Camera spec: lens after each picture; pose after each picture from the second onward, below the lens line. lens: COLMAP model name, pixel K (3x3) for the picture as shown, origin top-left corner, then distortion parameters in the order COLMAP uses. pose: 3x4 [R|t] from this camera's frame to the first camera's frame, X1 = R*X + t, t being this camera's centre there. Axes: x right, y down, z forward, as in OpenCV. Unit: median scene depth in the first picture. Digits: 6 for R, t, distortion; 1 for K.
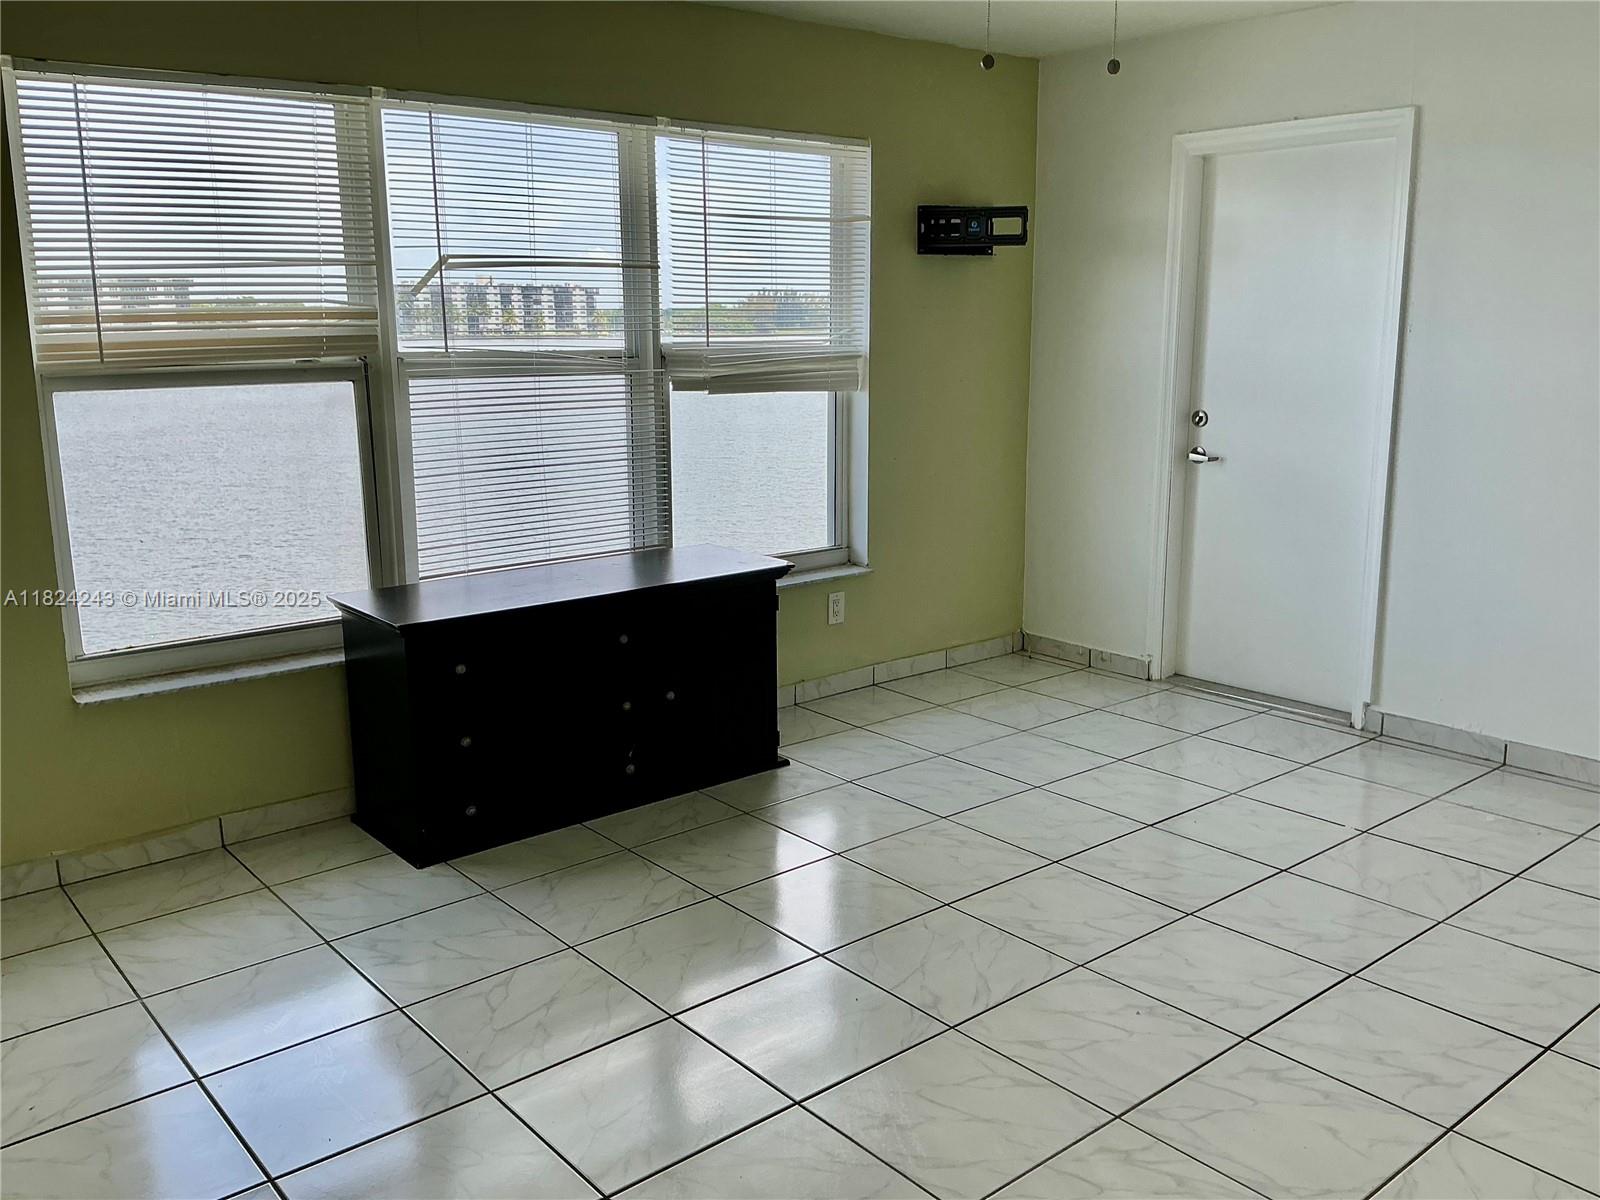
lens RADIAL K [[1336.0, 0, 809.3], [0, 1336.0, 593.2], [0, 0, 1]] dist [0.133540, -0.256786]
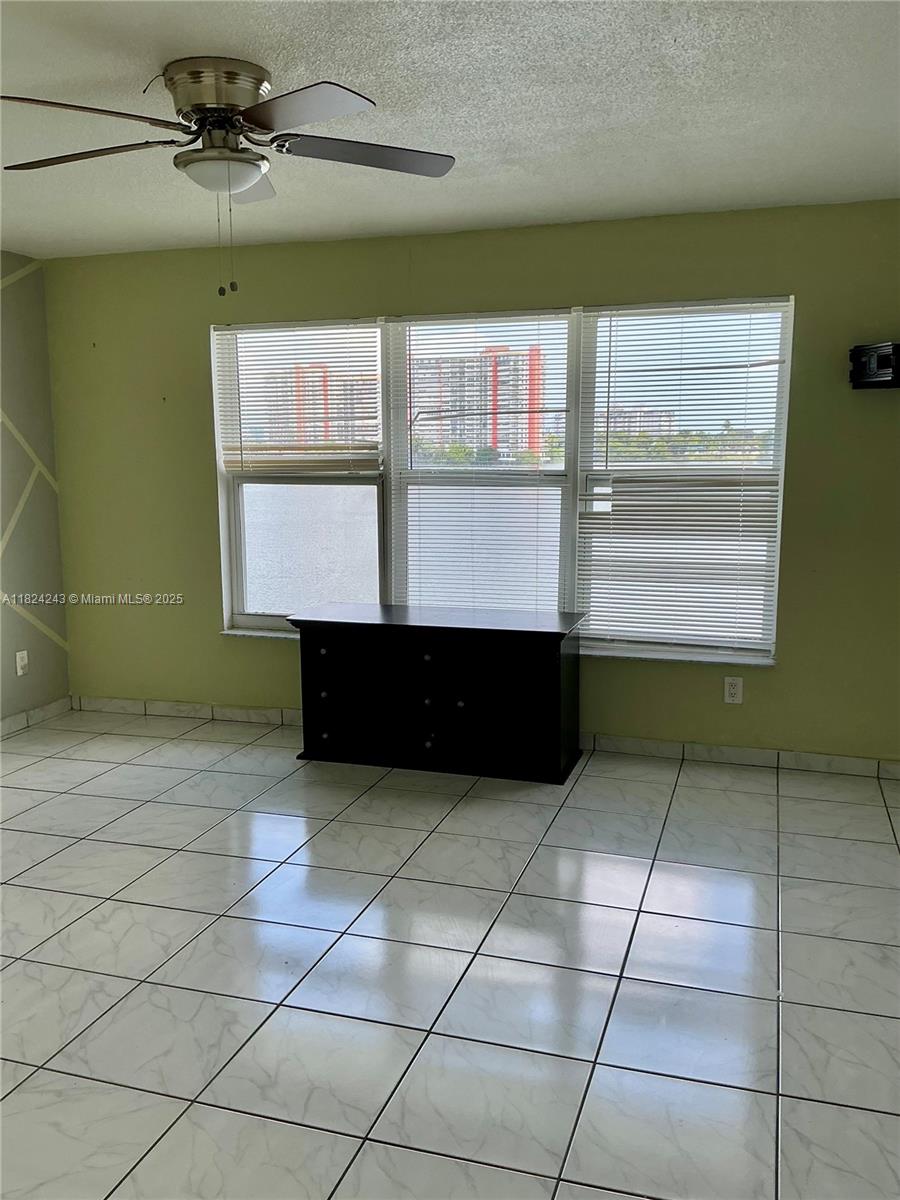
lens RADIAL K [[1002.0, 0, 460.3], [0, 1002.0, 601.7], [0, 0, 1]] dist [0.133540, -0.256786]
pose [[0.534769, 0.129663, -0.834991, 0.815694], [-0.170747, 0.984354, 0.043502, -0.083068], [0.827568, 0.119308, 0.548541, 0.396361]]
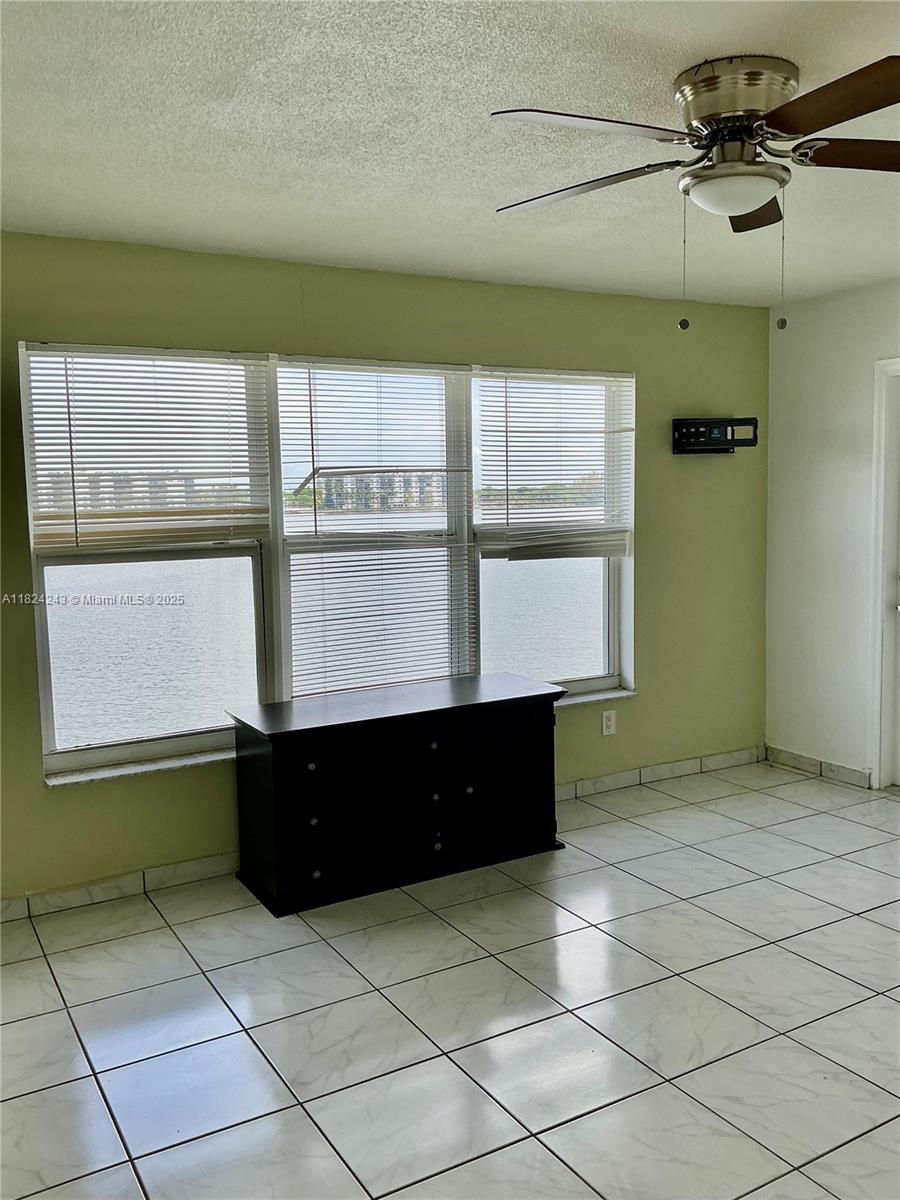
lens RADIAL K [[1002.0, 0, 455.8], [0, 1002.0, 591.8], [0, 0, 1]] dist [0.133540, -0.256786]
pose [[0.985772, 0.000501, -0.168088, 0.049438], [-0.018370, 0.994327, -0.104770, -0.013426], [0.167082, 0.106367, 0.980189, 0.010461]]
